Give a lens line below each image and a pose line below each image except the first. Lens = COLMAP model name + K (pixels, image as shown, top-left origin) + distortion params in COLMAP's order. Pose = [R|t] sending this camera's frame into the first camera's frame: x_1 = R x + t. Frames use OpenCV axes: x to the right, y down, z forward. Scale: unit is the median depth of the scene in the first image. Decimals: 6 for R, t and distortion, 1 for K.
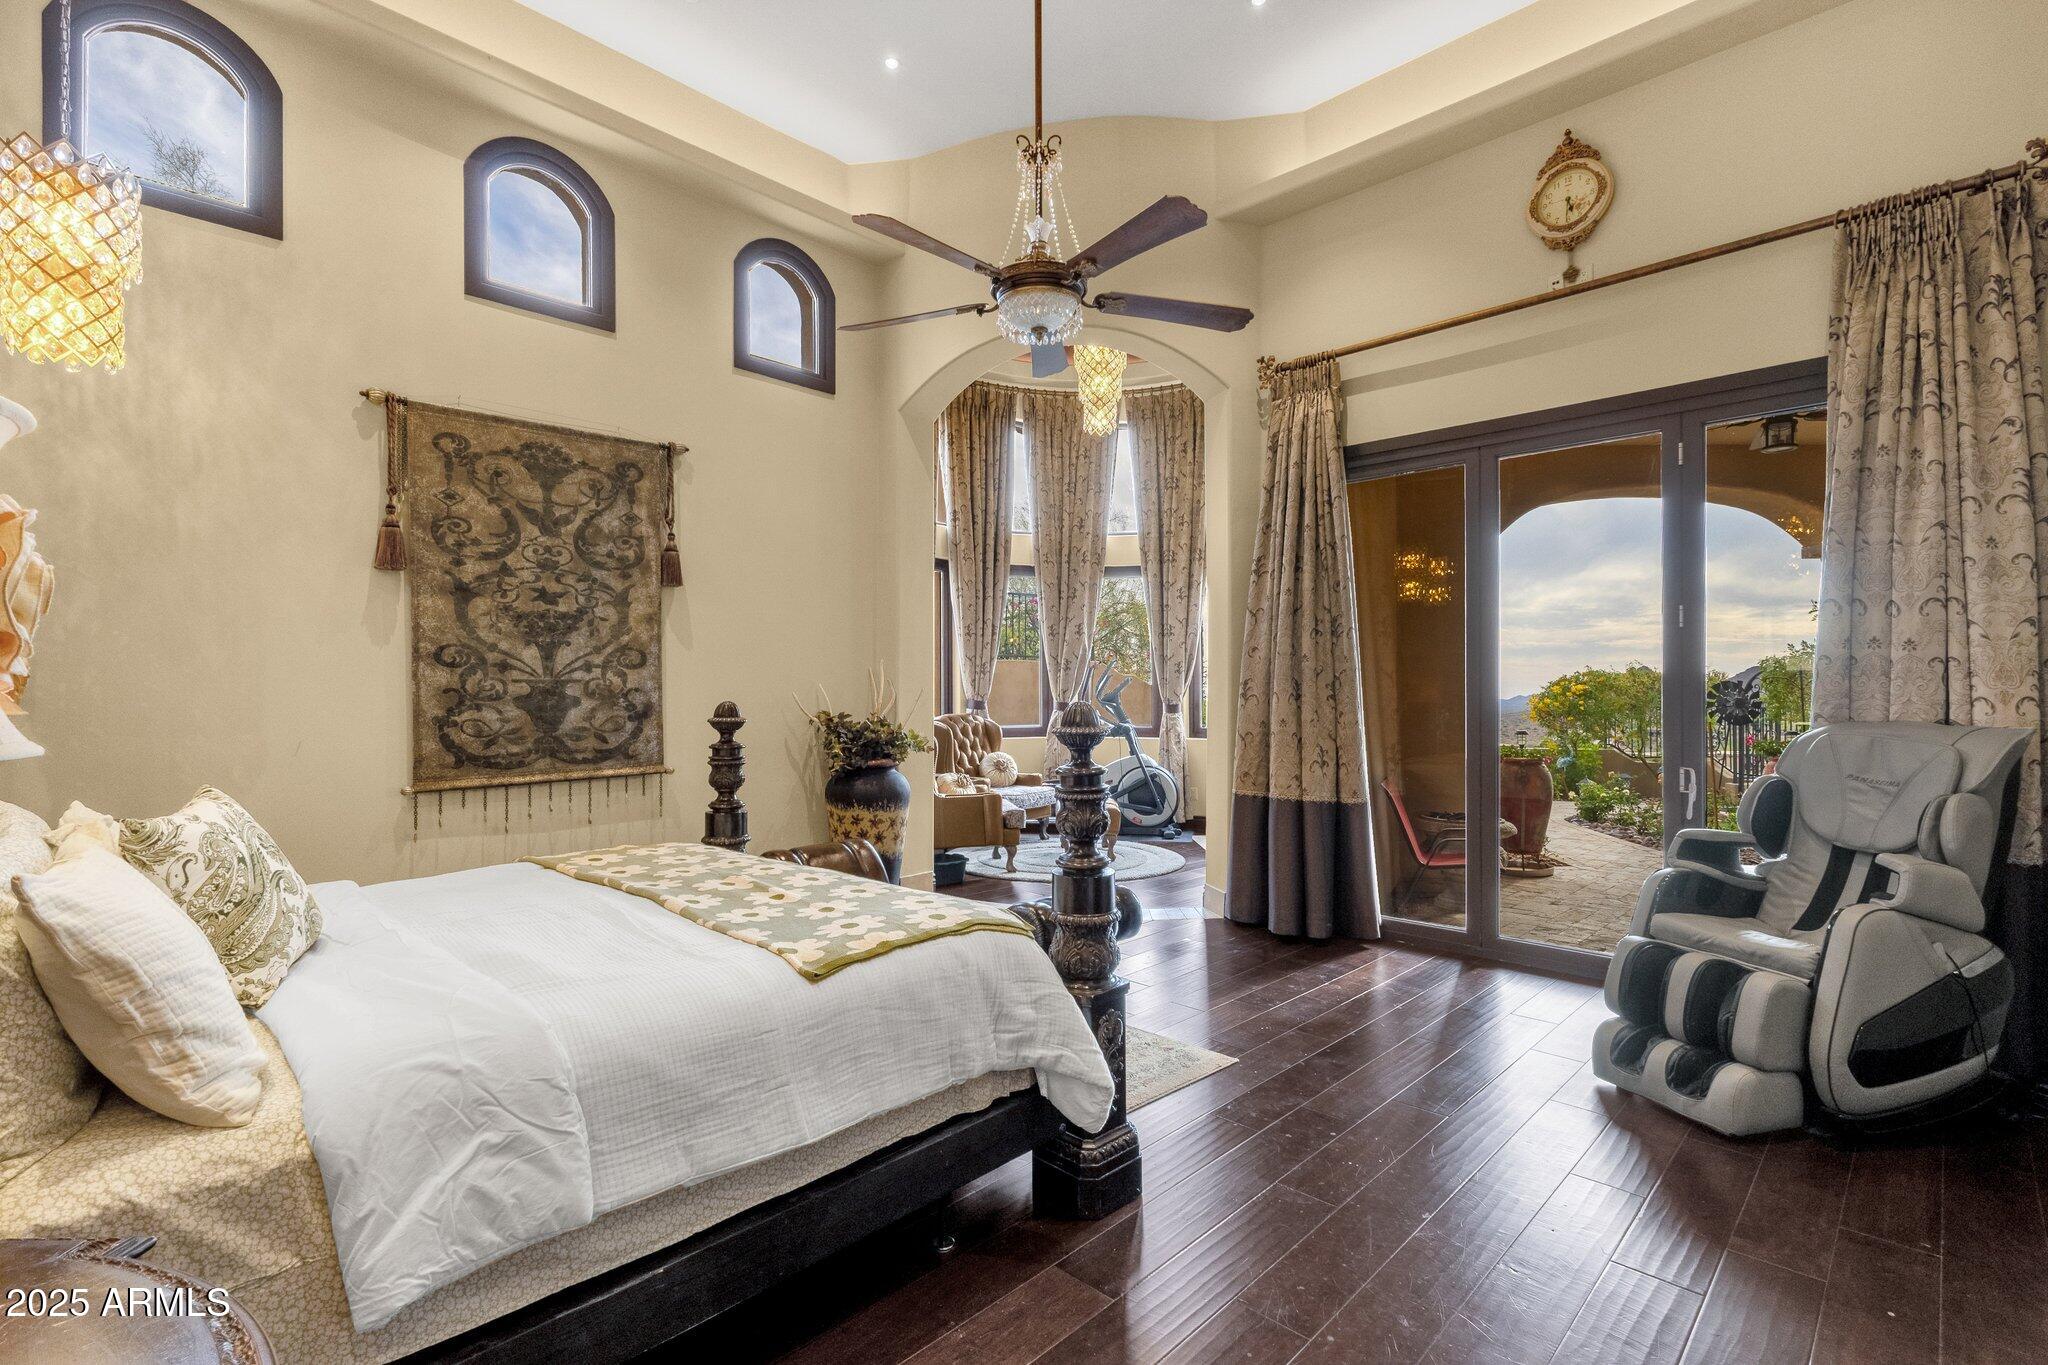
lens RADIAL K [[946.4, 0, 1034.3], [0, 946.4, 691.6], [0, 0, 1]] dist [0.001677, -0.000210]
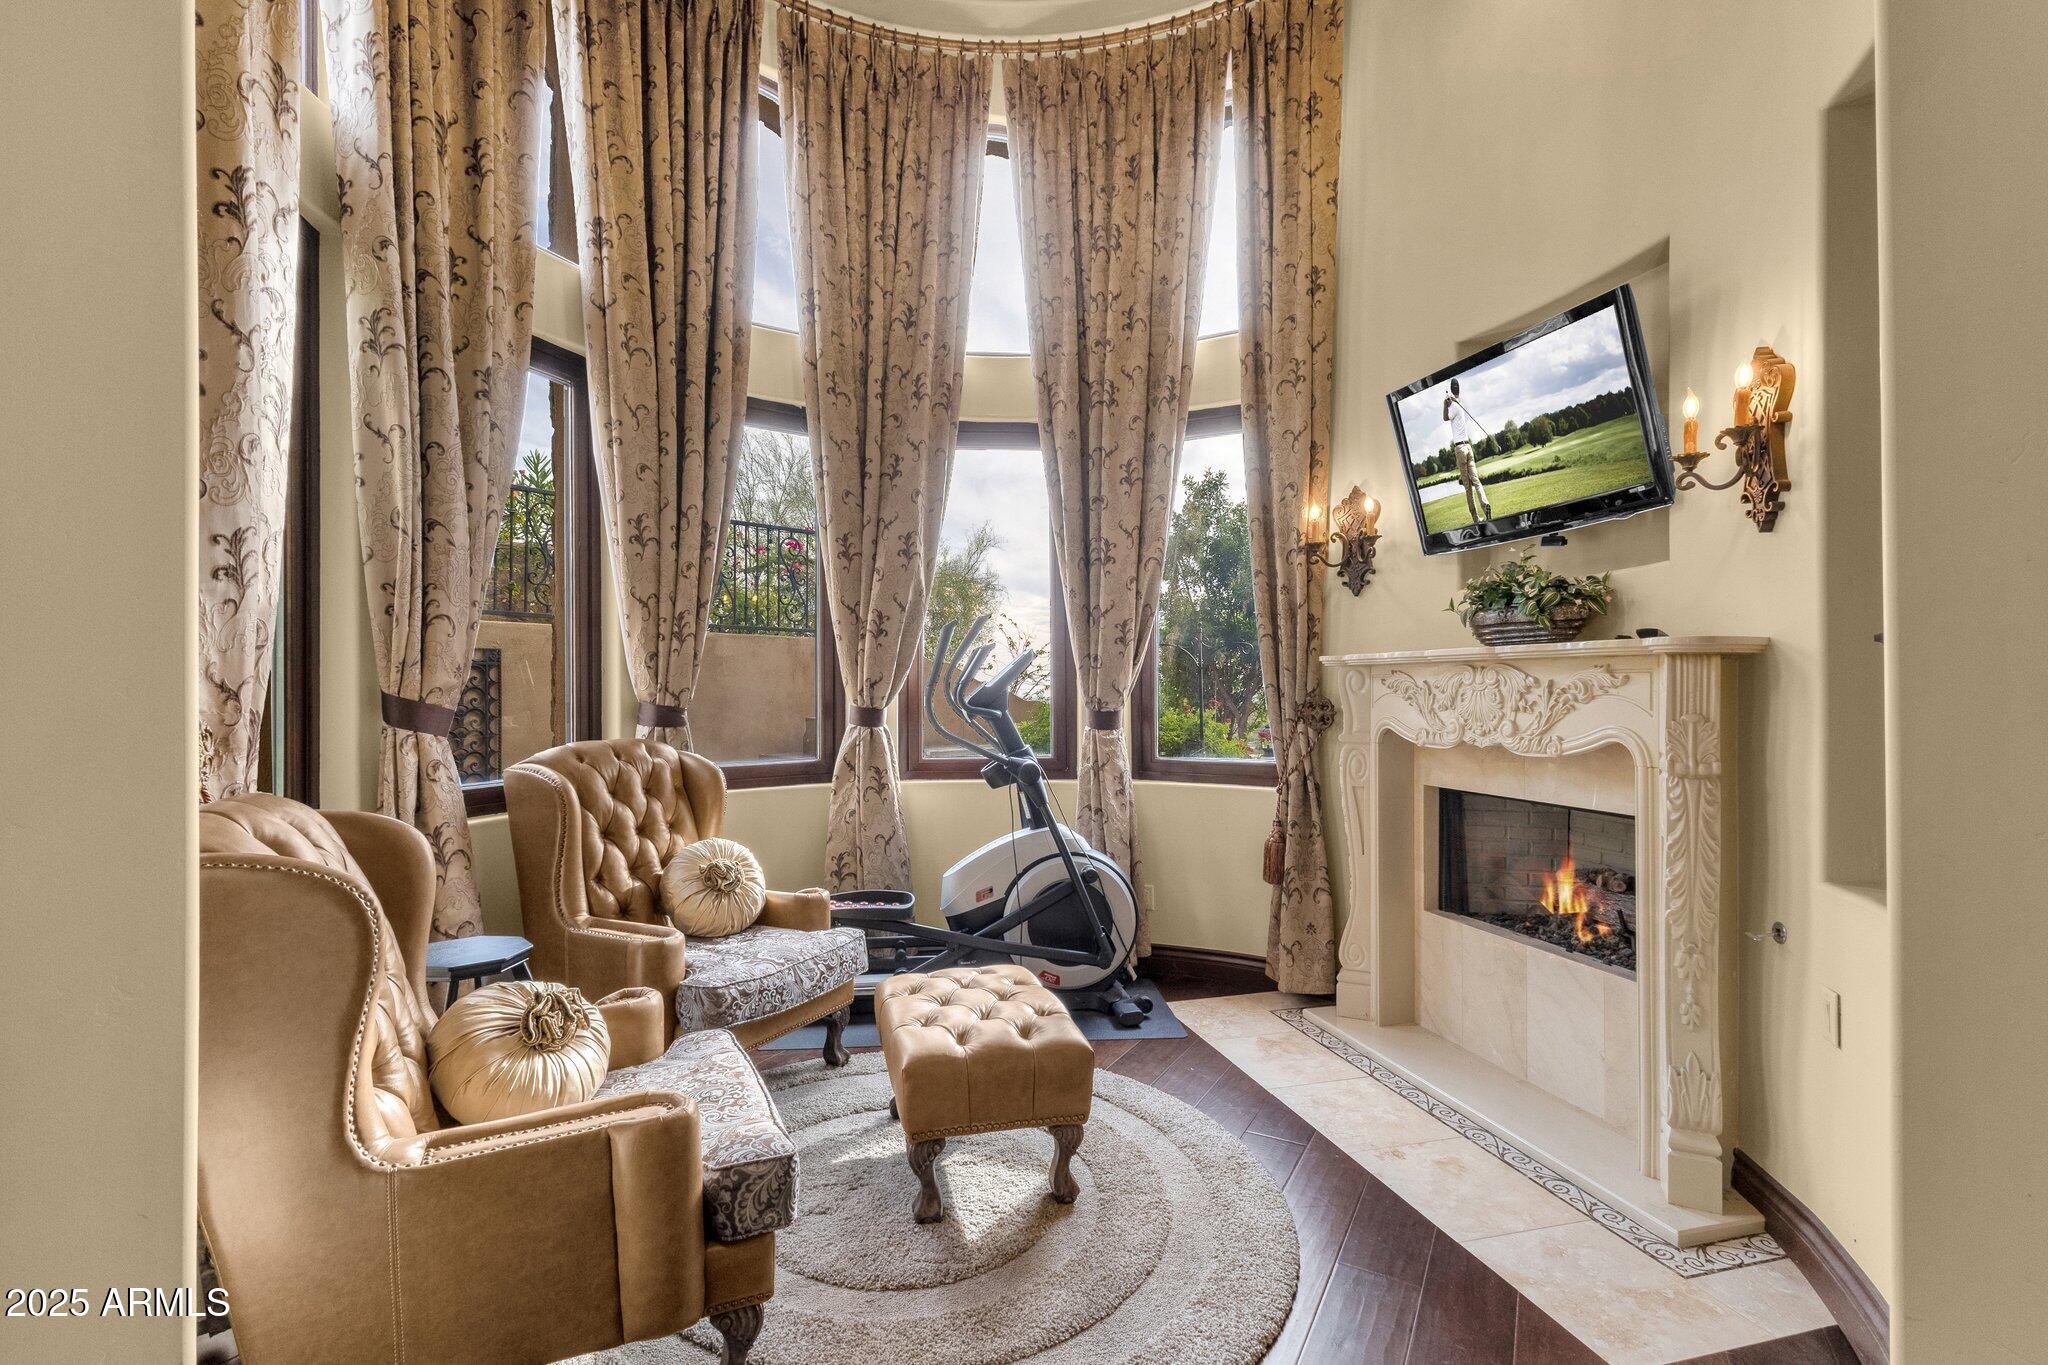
lens RADIAL K [[946.4, 0, 1032.0], [0, 946.4, 685.9], [0, 0, 1]] dist [0.001677, -0.000210]
pose [[0.967423, -0.000453, 0.253166, -0.009745], [0.000770, 0.999999, -0.001155, 0.001727], [-0.253165, 0.001312, 0.967422, 0.562078]]
